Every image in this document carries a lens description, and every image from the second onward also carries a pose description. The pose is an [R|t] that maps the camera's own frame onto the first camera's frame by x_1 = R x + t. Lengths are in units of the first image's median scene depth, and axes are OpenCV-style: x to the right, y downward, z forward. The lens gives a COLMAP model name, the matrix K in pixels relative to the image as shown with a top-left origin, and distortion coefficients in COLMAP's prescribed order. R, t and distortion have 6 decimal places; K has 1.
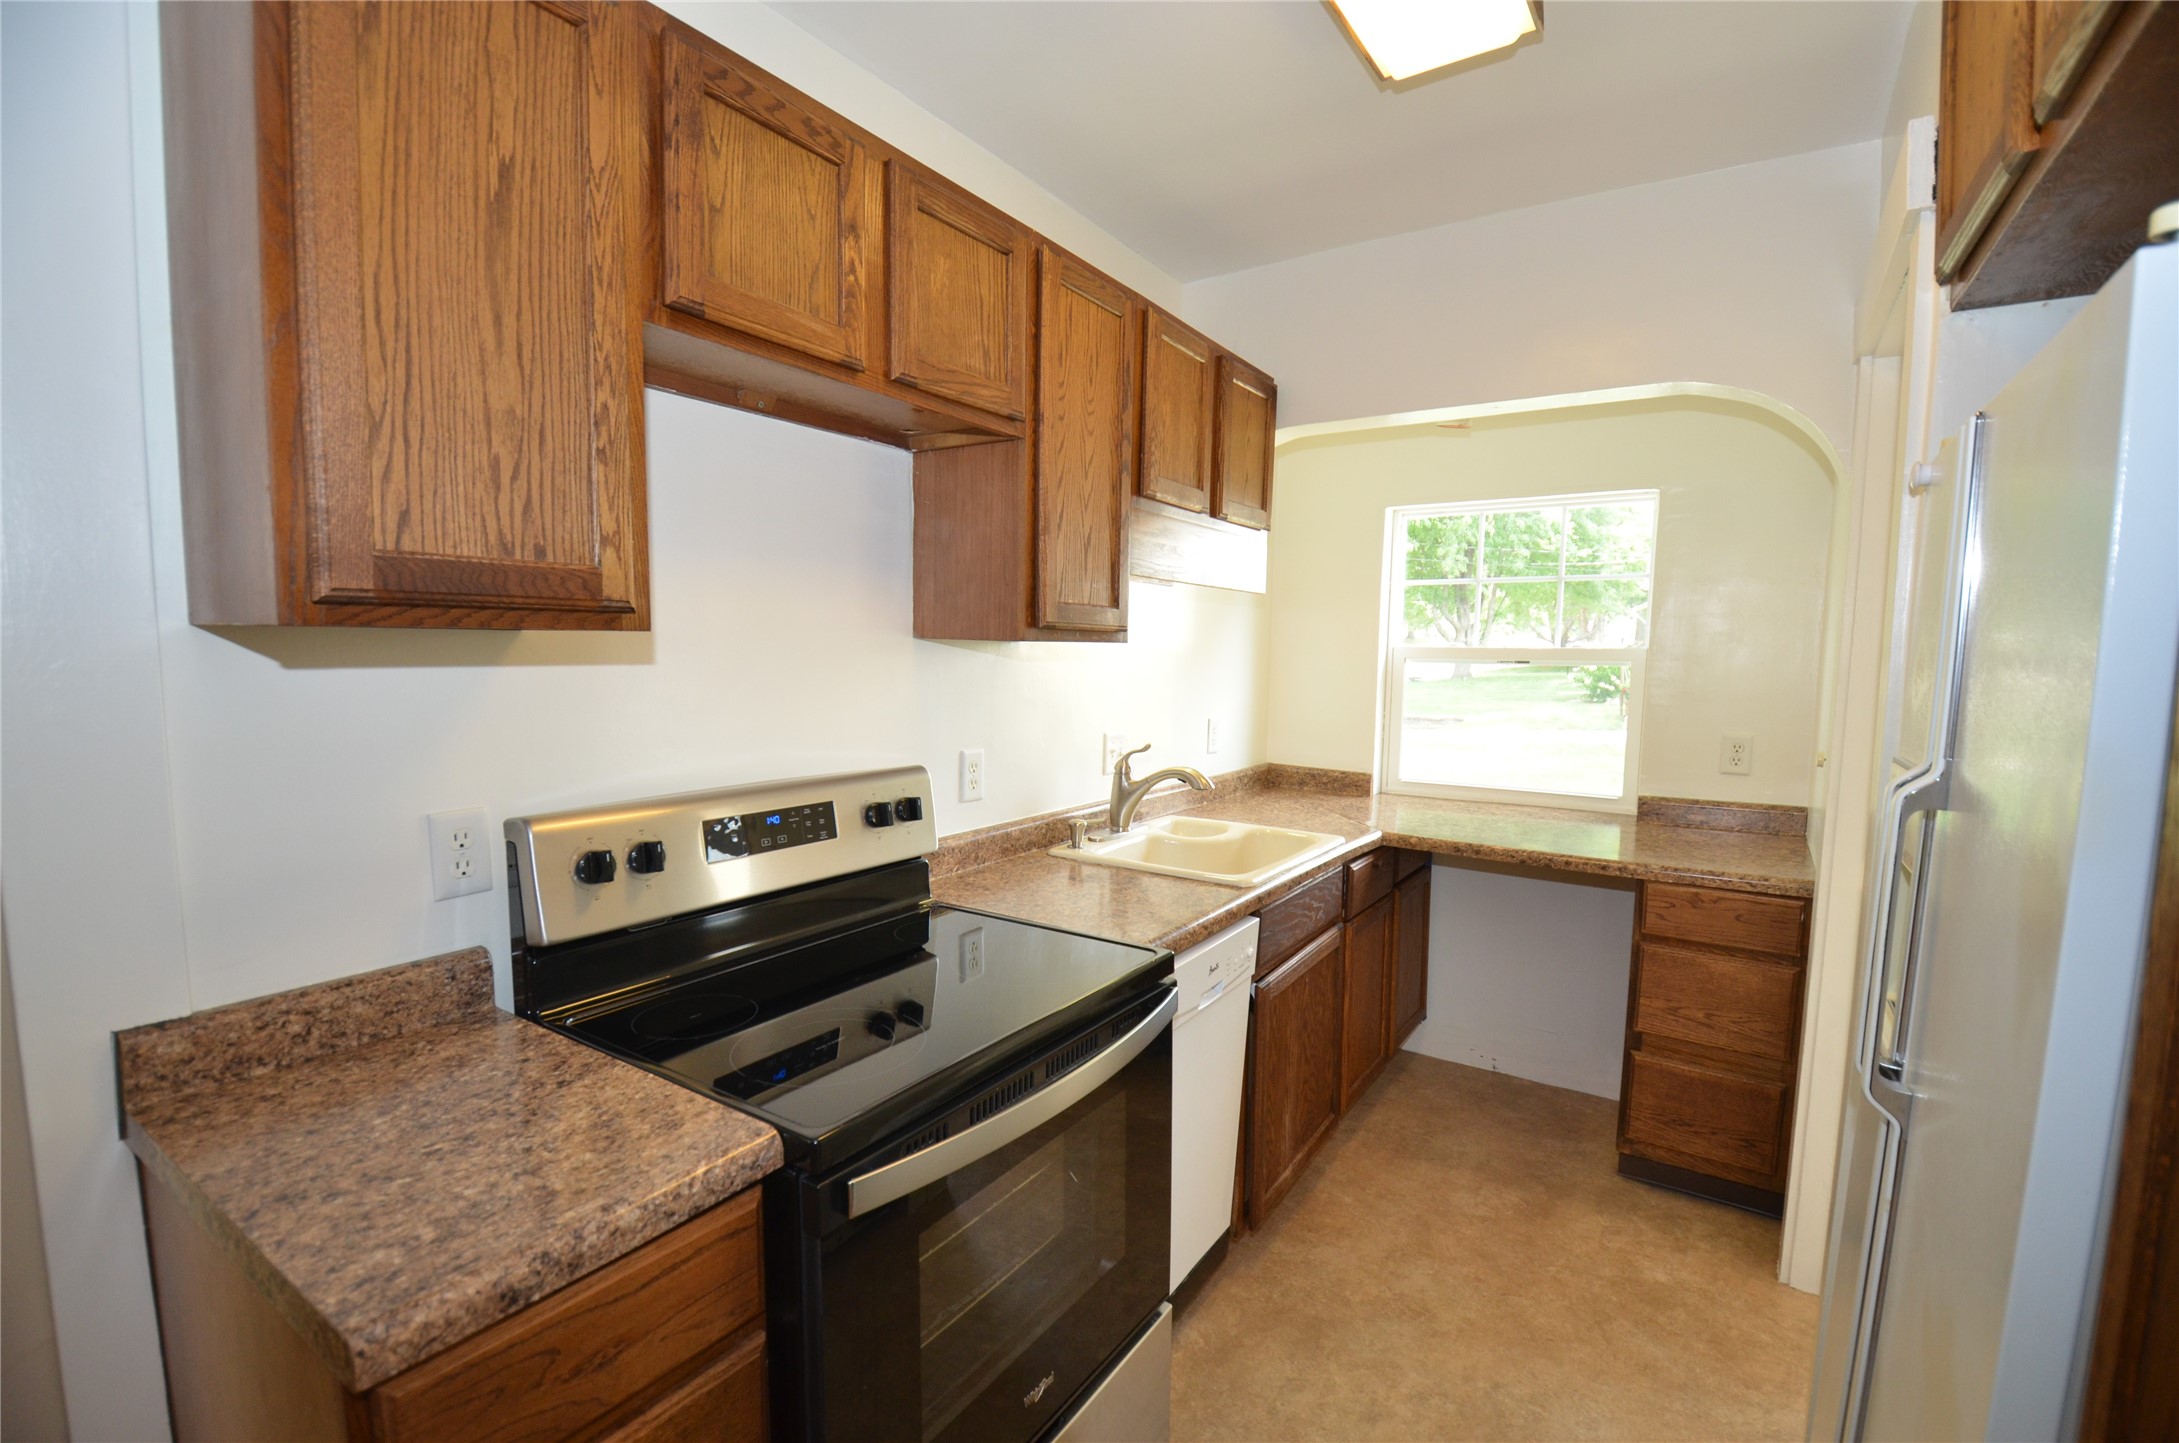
lens RADIAL K [[949.2, 0, 1089.3], [0, 949.2, 725.6], [0, 0, 1]] dist [-0.001064, -0.013068]
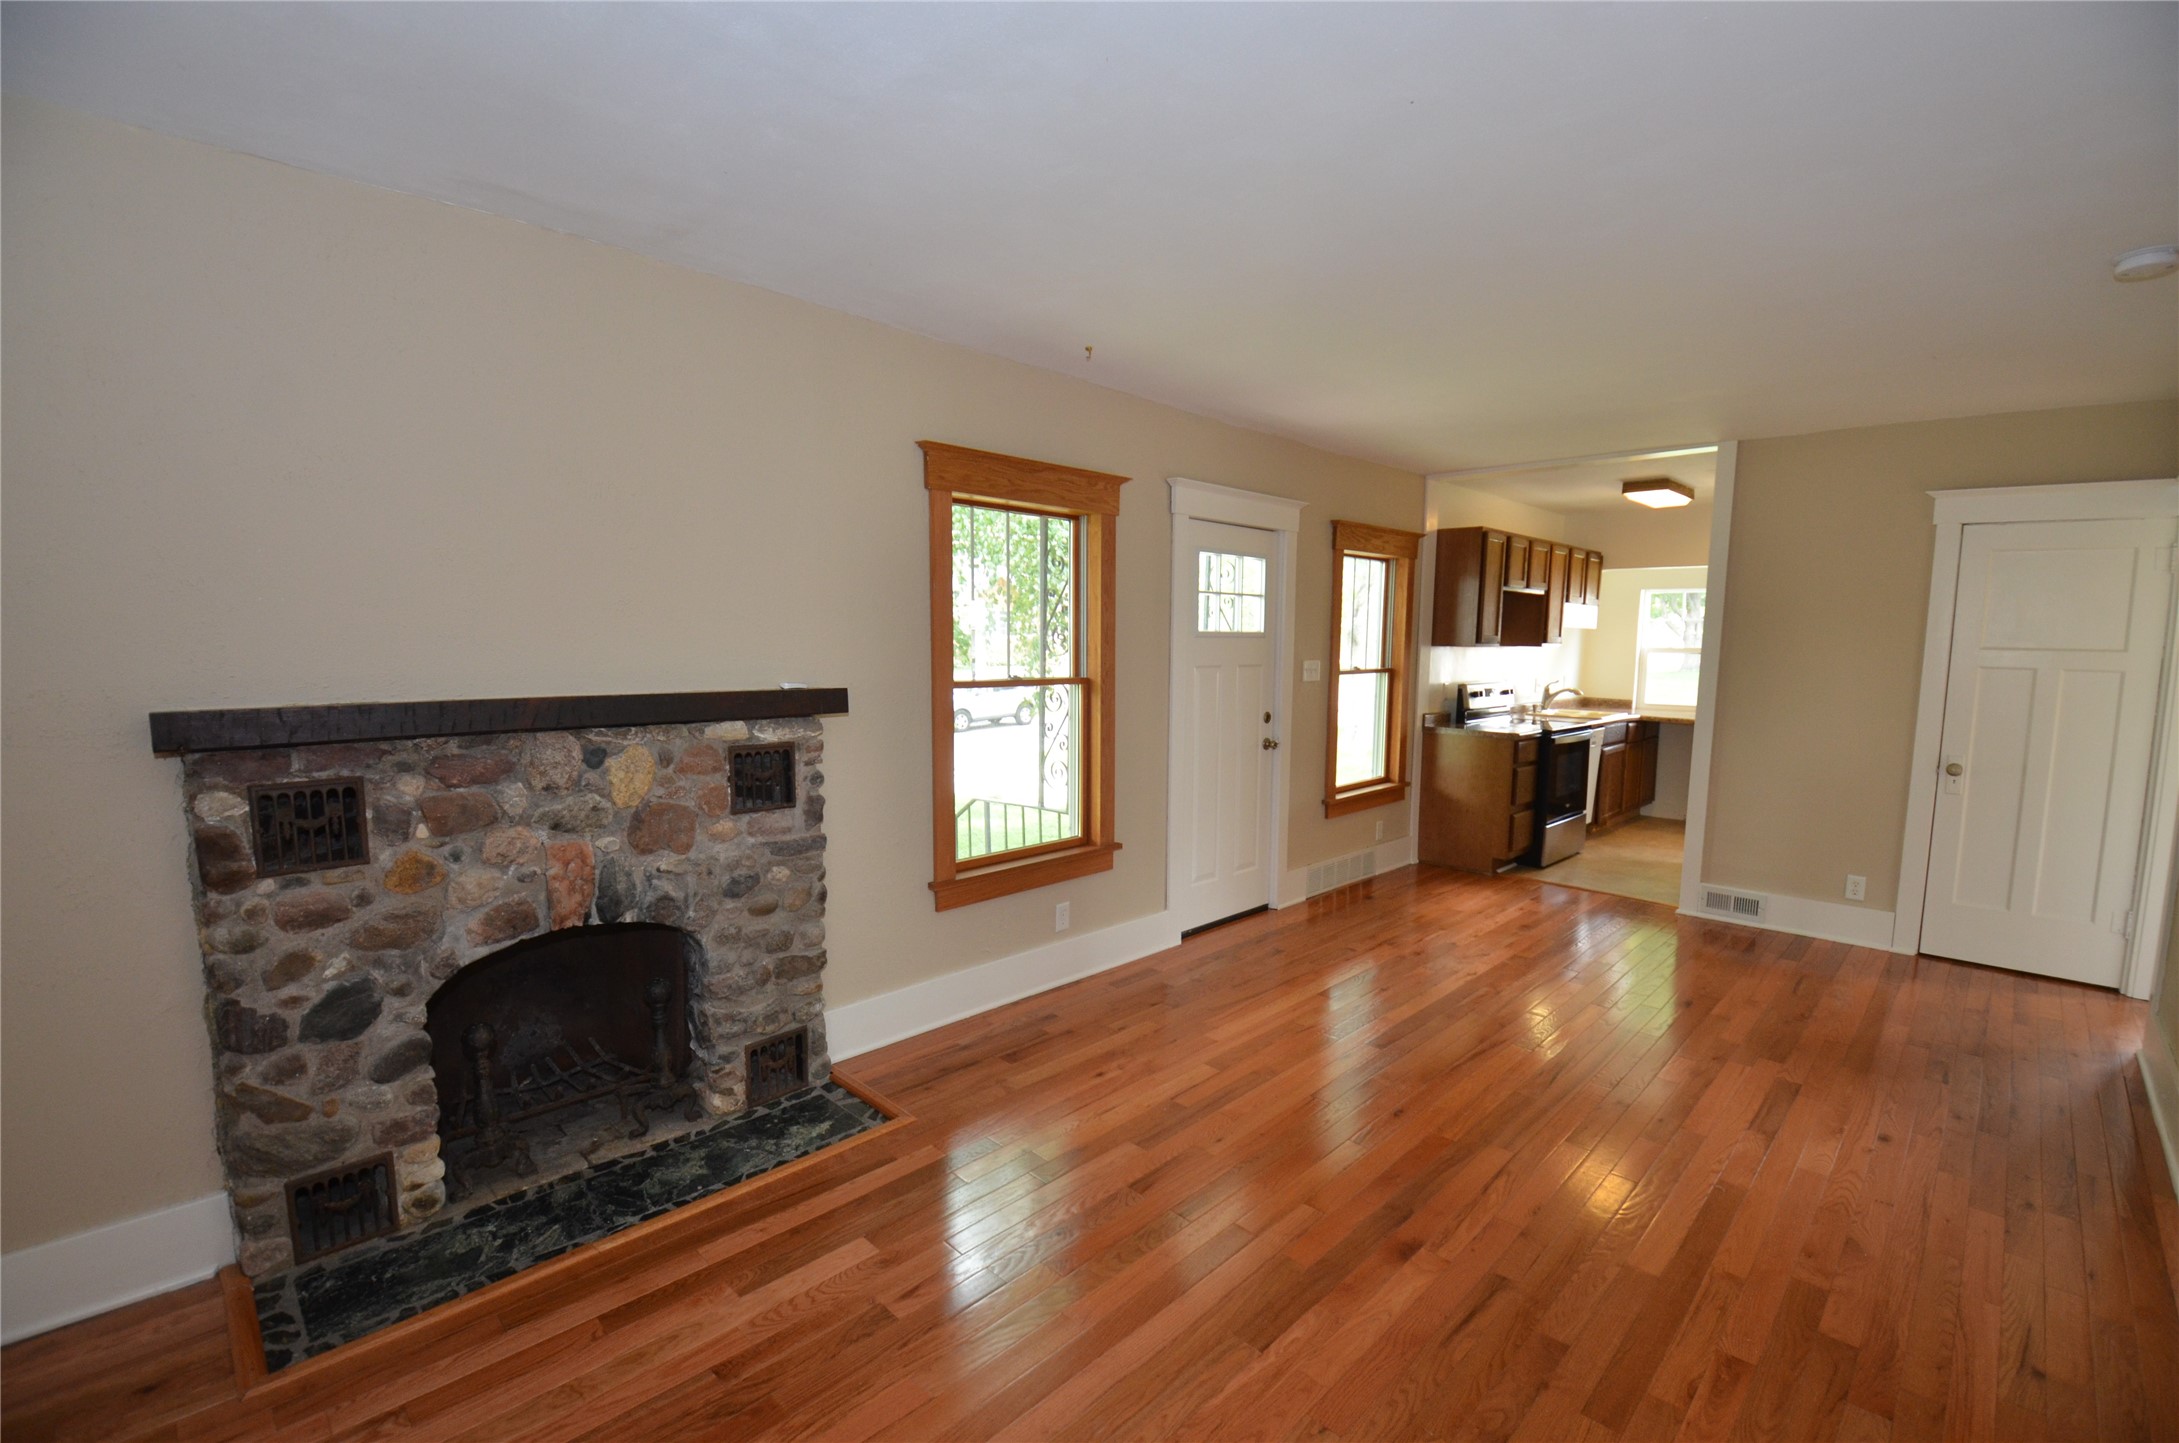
lens RADIAL K [[949.2, 0, 1109.8], [0, 949.2, 740.3], [0, 0, 1]] dist [-0.001064, -0.013068]
pose [[0.985068, 0.018341, -0.171185, -0.809696], [-0.013964, 0.999545, 0.026737, 0.147122], [0.171597, -0.023947, 0.984876, -2.177083]]
